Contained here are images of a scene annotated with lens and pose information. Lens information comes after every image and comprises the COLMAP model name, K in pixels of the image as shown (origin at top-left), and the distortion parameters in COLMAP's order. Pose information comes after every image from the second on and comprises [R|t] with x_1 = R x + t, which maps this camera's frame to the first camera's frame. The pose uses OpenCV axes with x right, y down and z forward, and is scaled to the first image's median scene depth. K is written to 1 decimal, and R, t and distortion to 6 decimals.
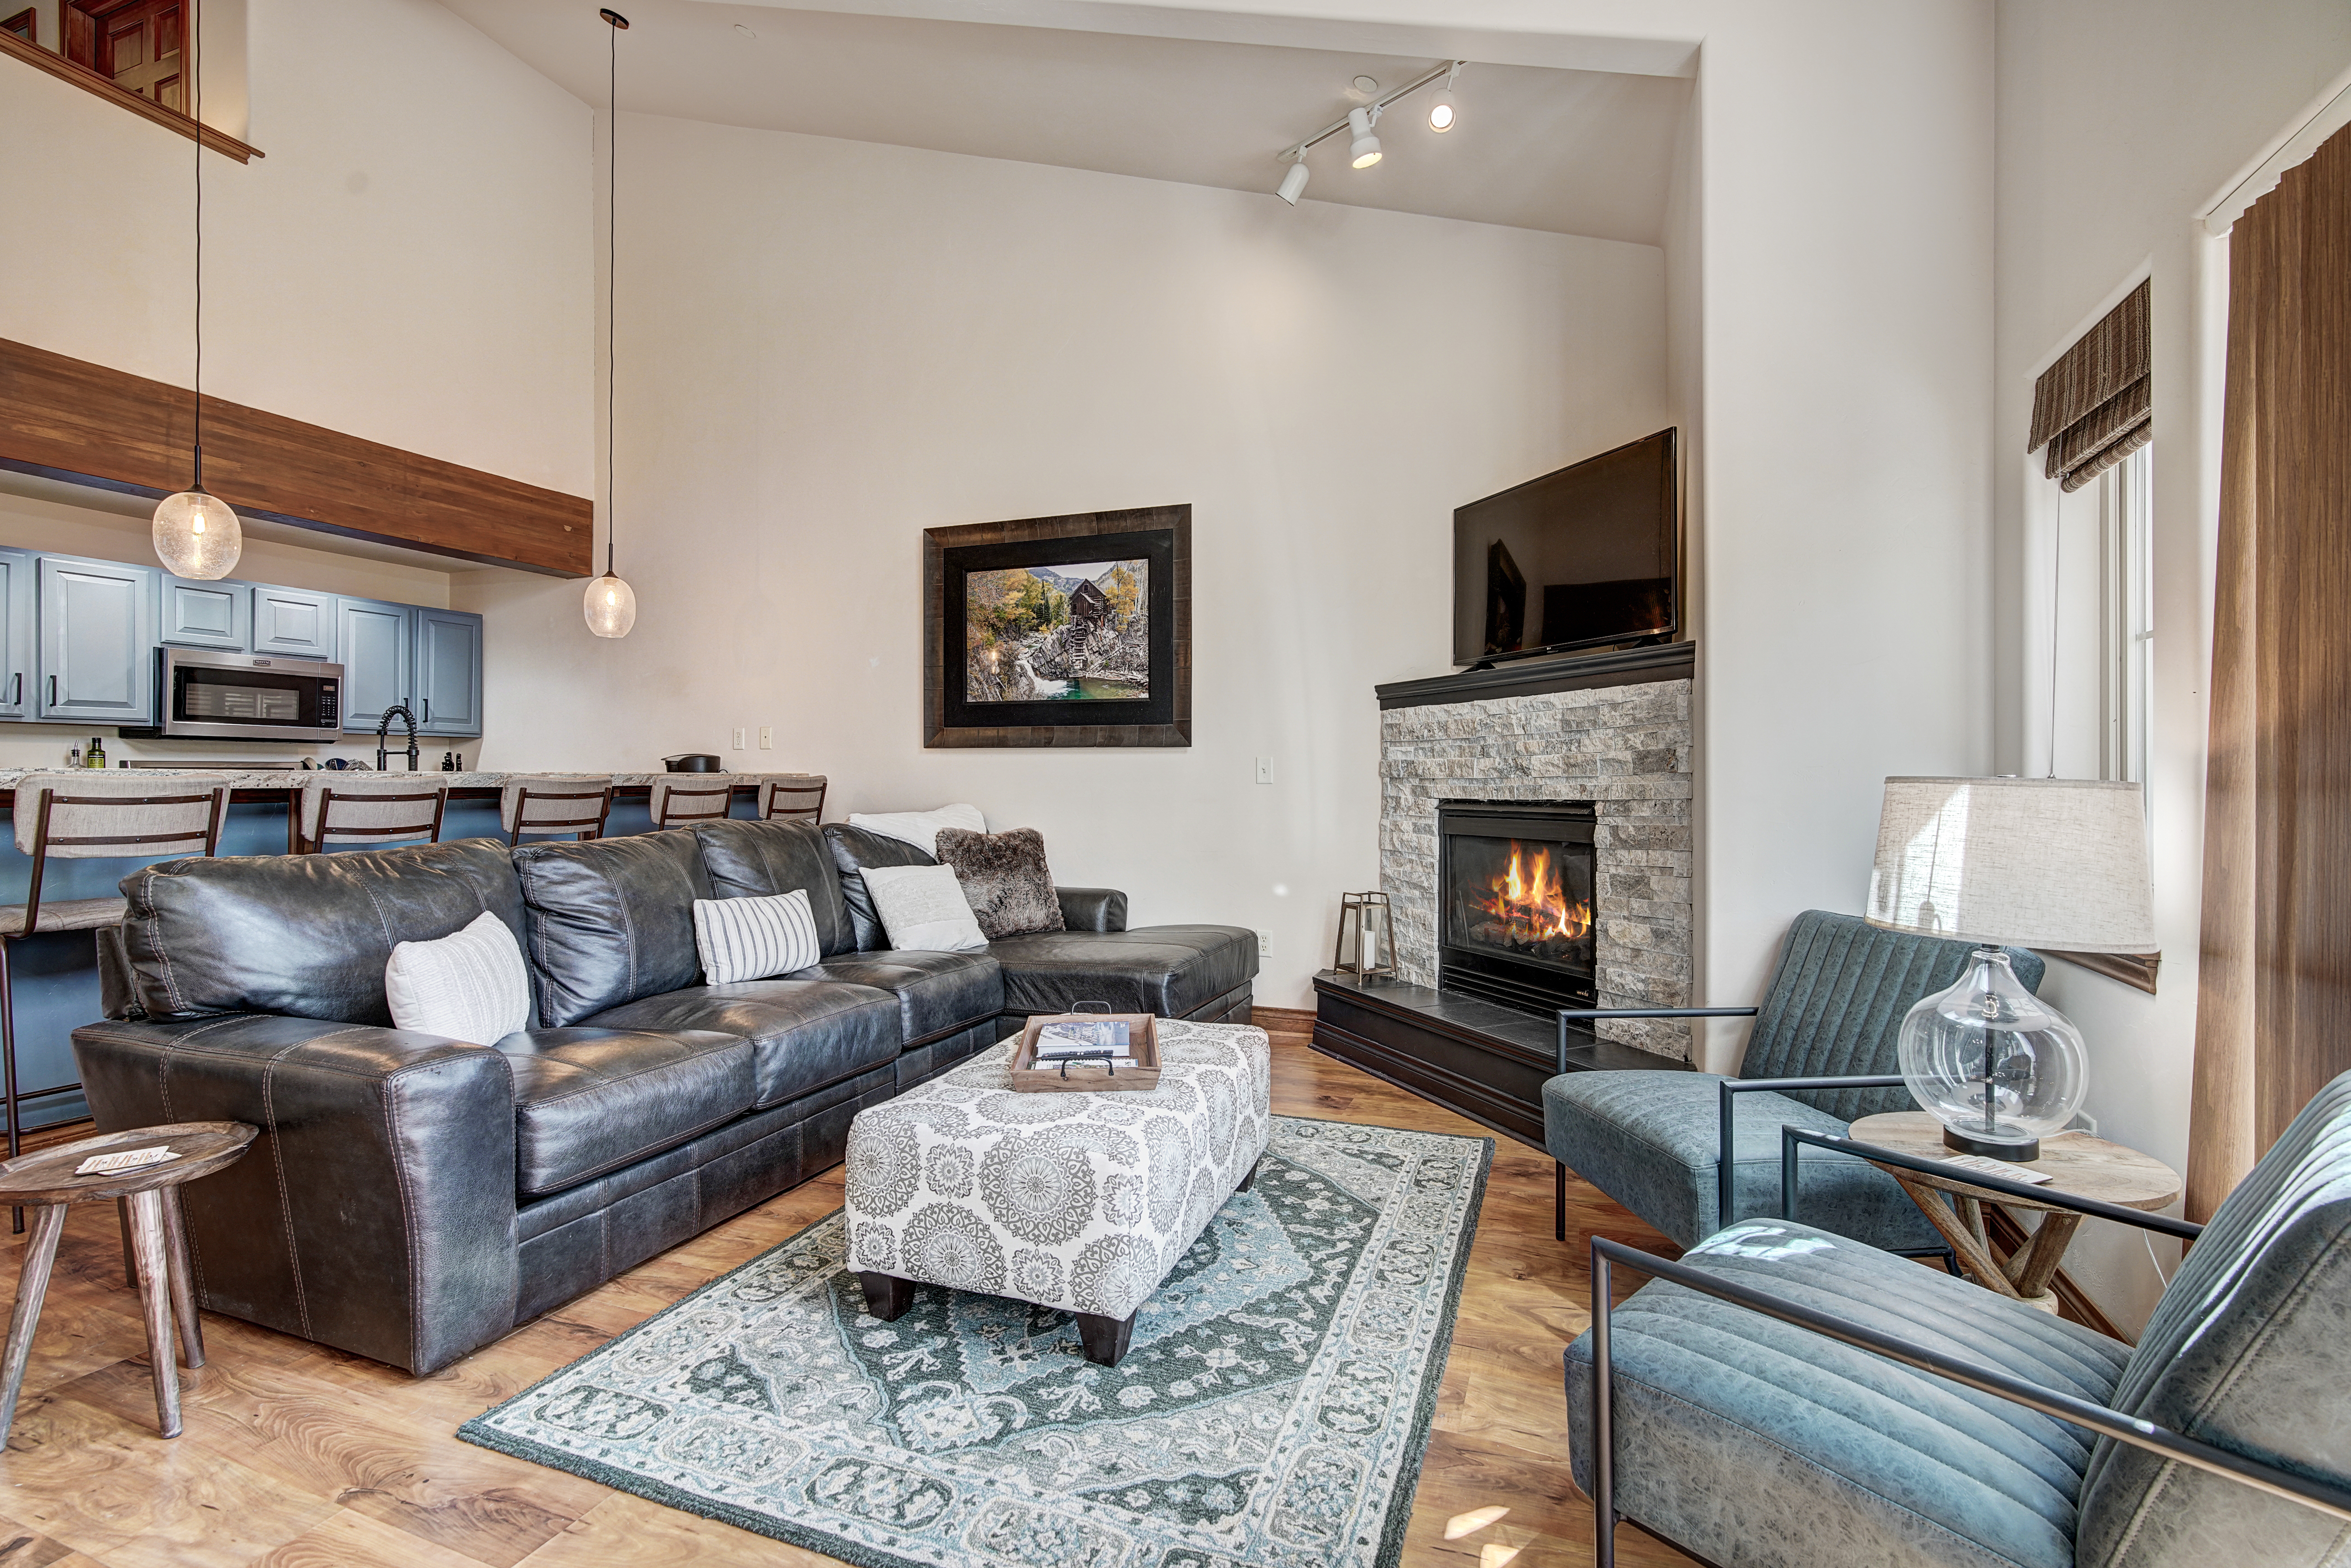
lens RADIAL K [[1054.7, 0, 1177.8], [0, 1054.7, 775.5], [0, 0, 1]] dist [-0.002319, 0.000737]
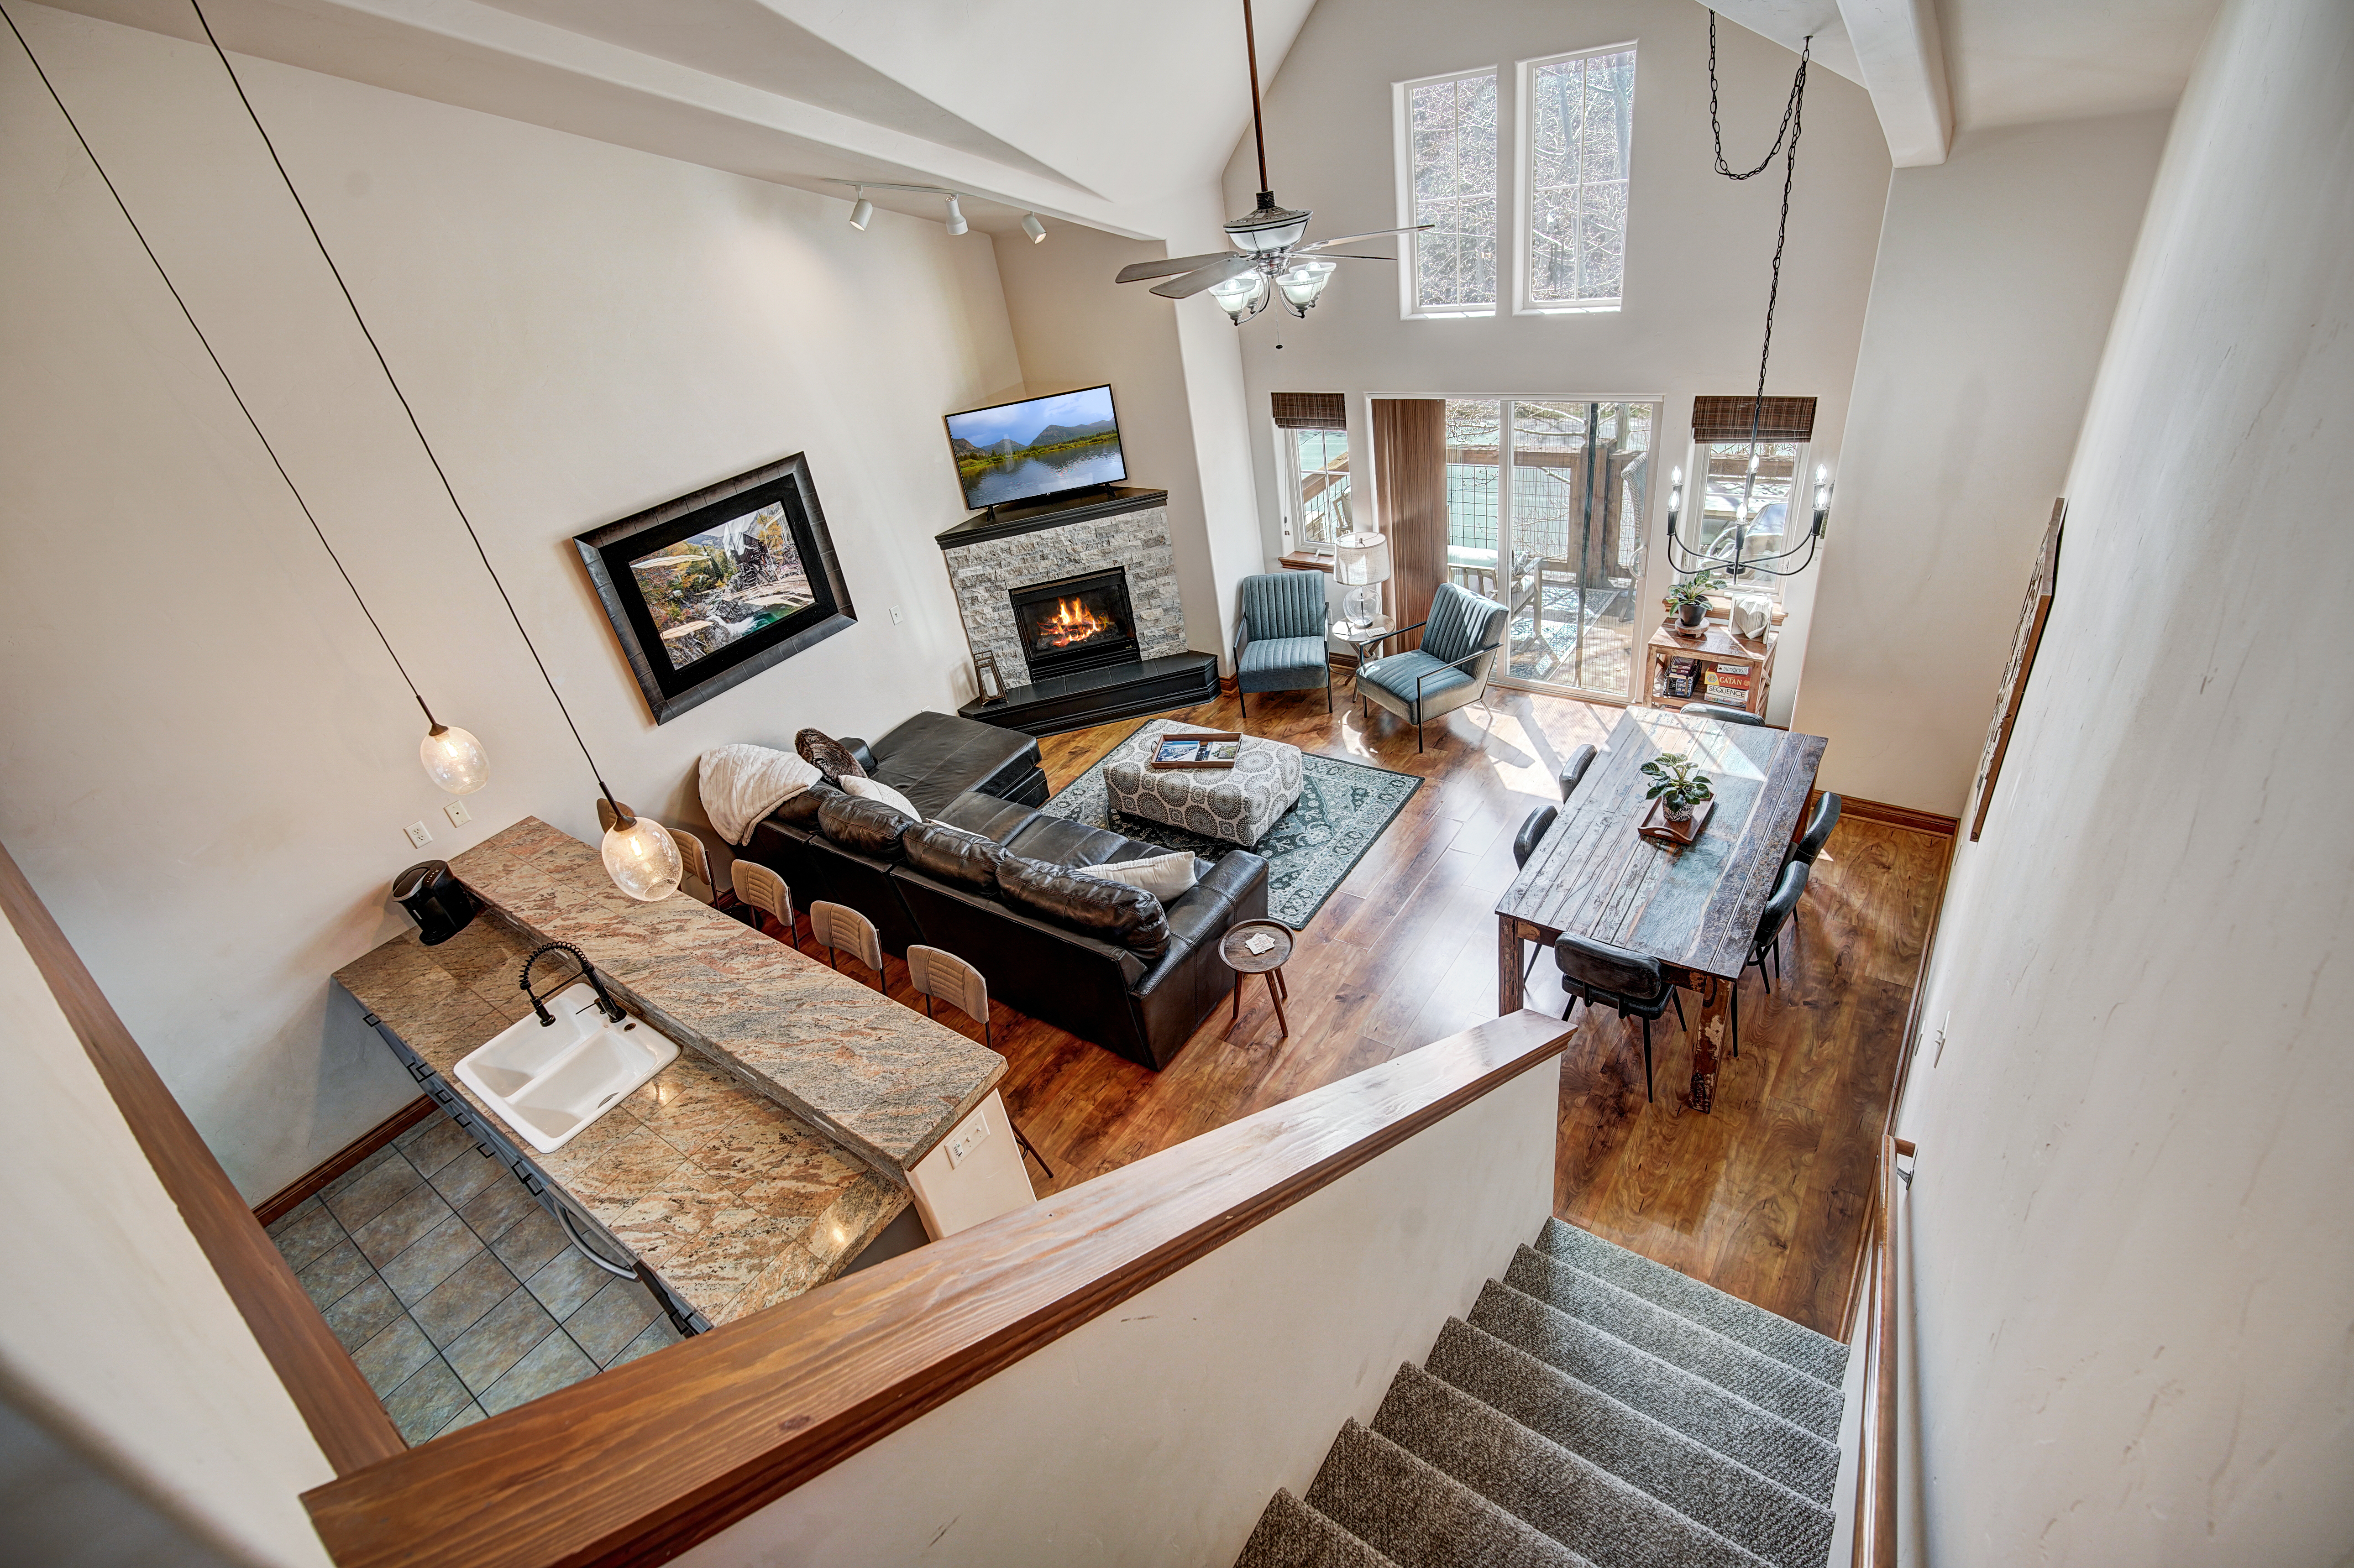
lens RADIAL K [[1049.1, 0, 1166.5], [0, 1049.1, 777.7], [0, 0, 1]] dist [-0.002414, 0.000232]
pose [[0.255797, -0.546526, 0.797419, -1.273310], [0.153588, 0.837360, 0.524632, -0.599697], [-0.954452, -0.011725, 0.298134, 0.203694]]
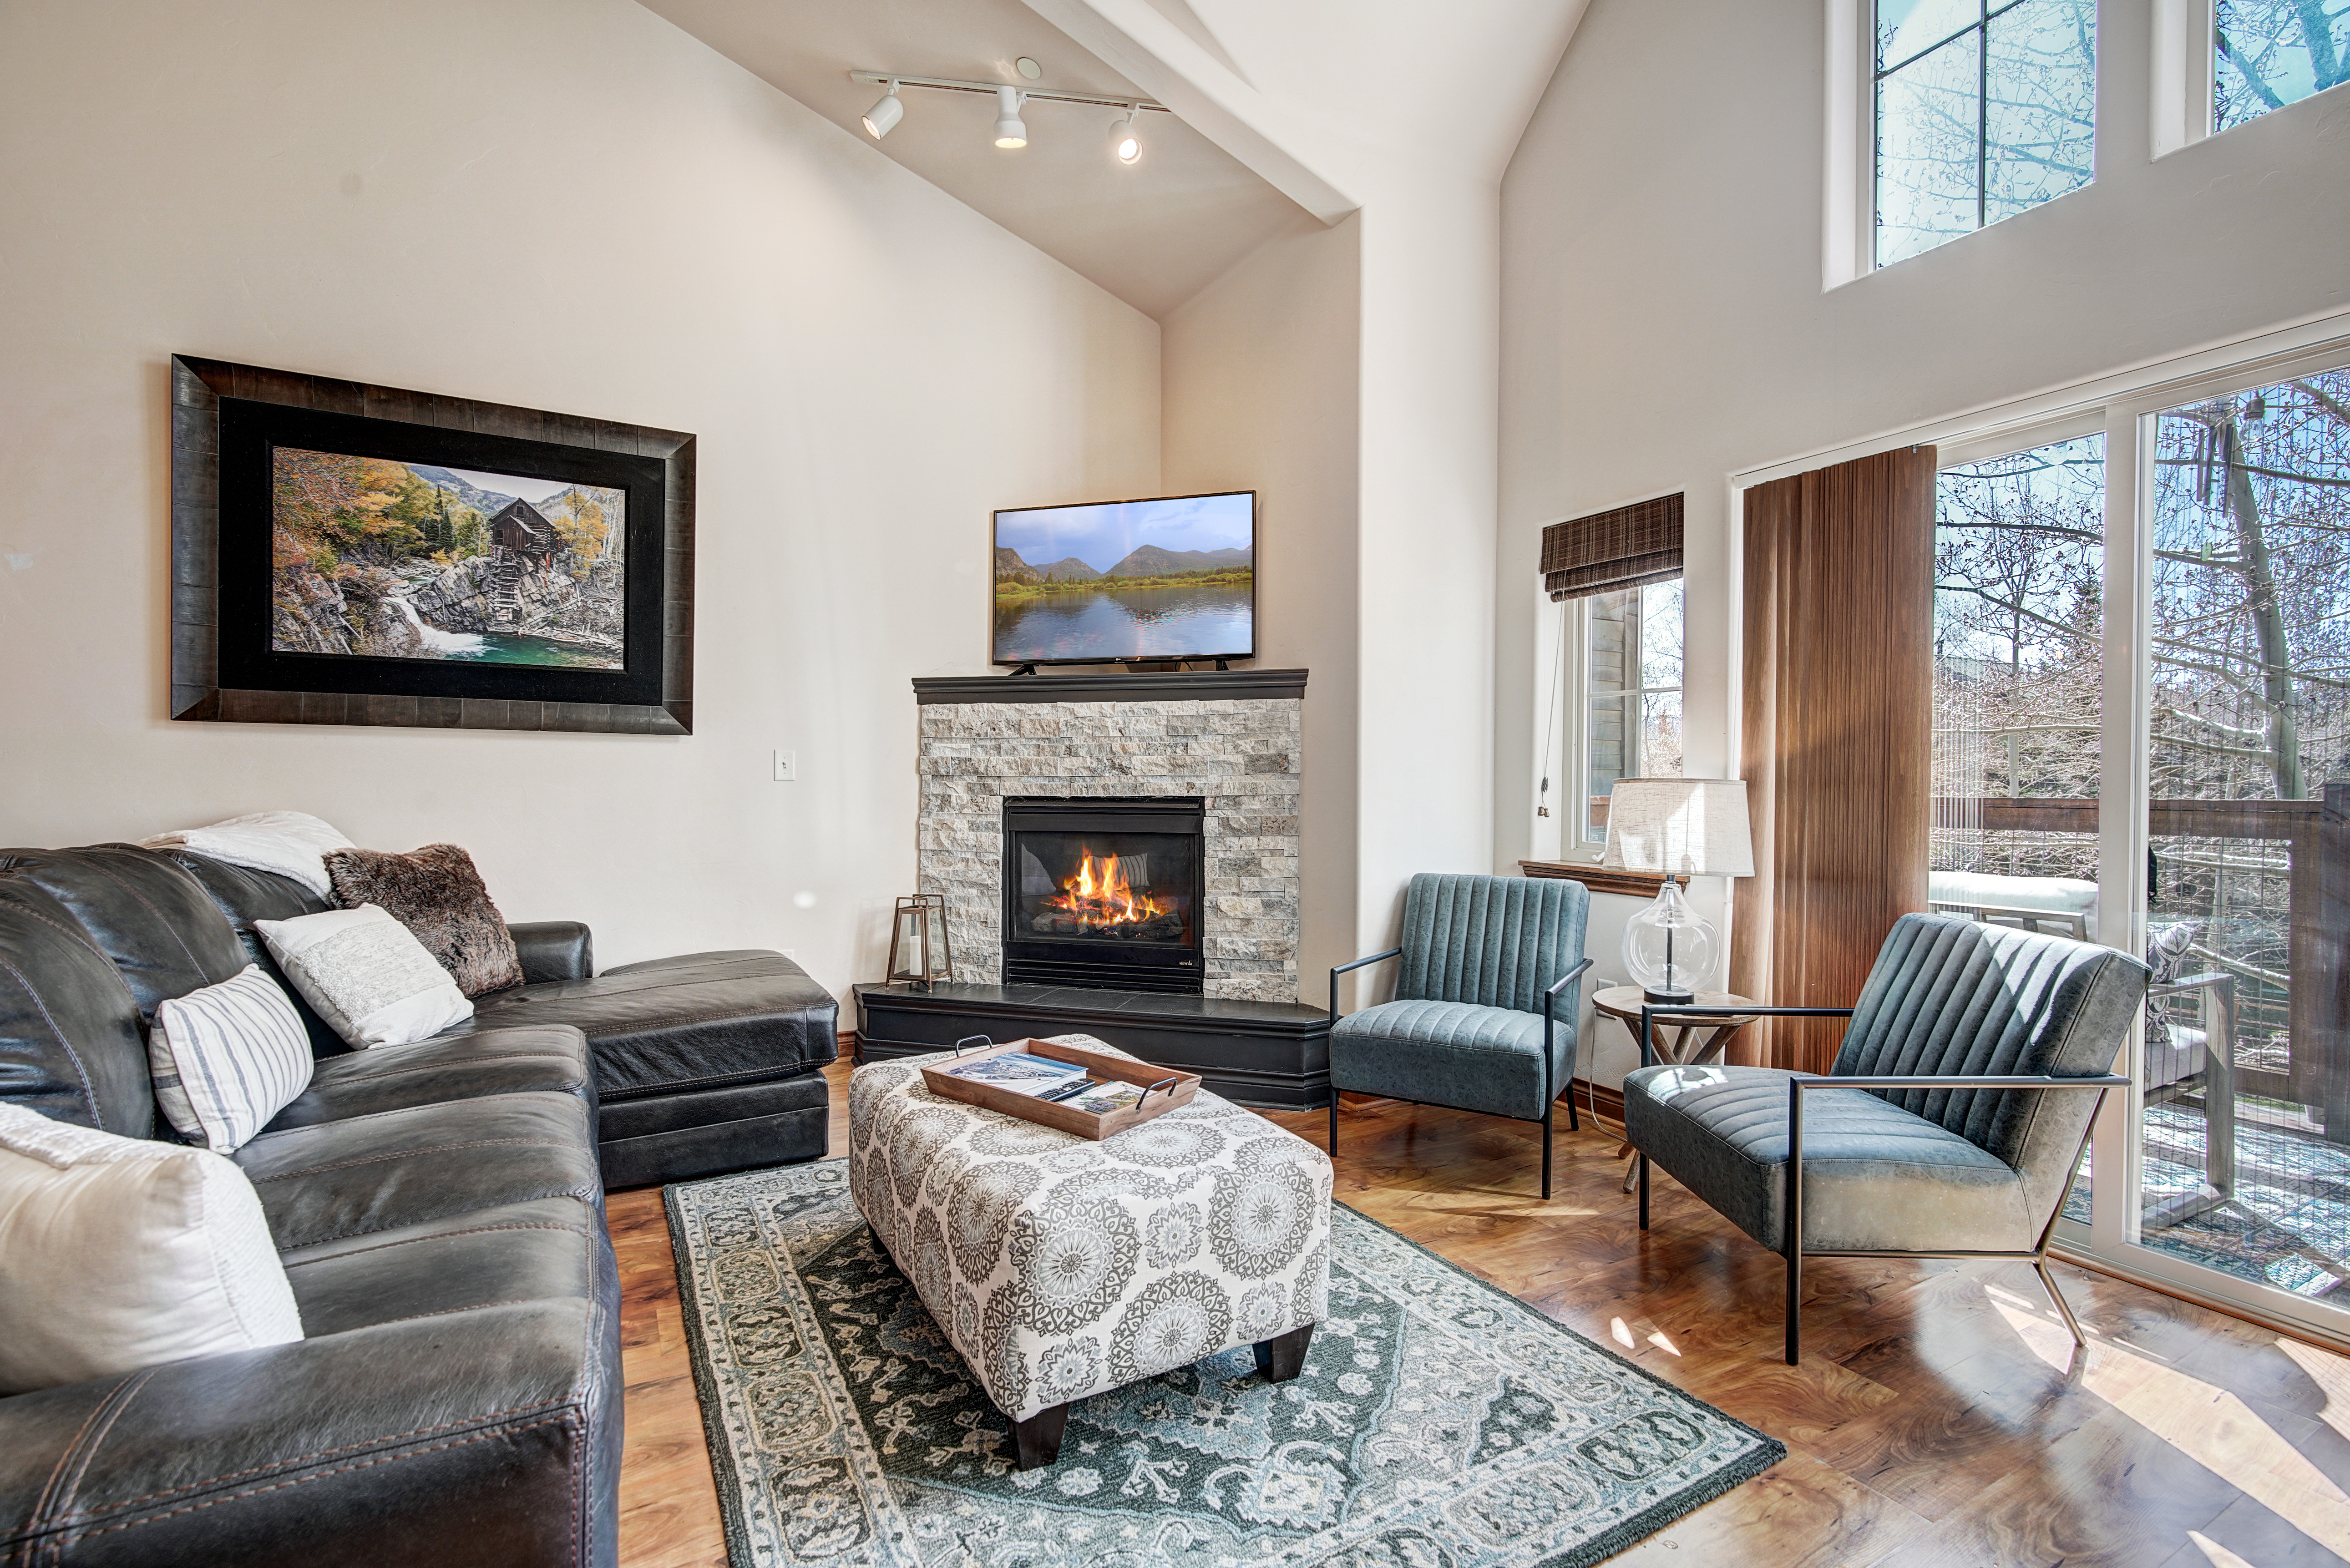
lens RADIAL K [[1059.0, 0, 1175.0], [0, 1059.0, 784.0], [0, 0, 1]] dist [-0.003824, 0.000514]
pose [[0.638376, -0.000135, 0.769725, -0.426476], [-0.007856, 0.999947, 0.006690, 0.001900], [-0.769685, -0.010318, 0.638341, 0.222557]]
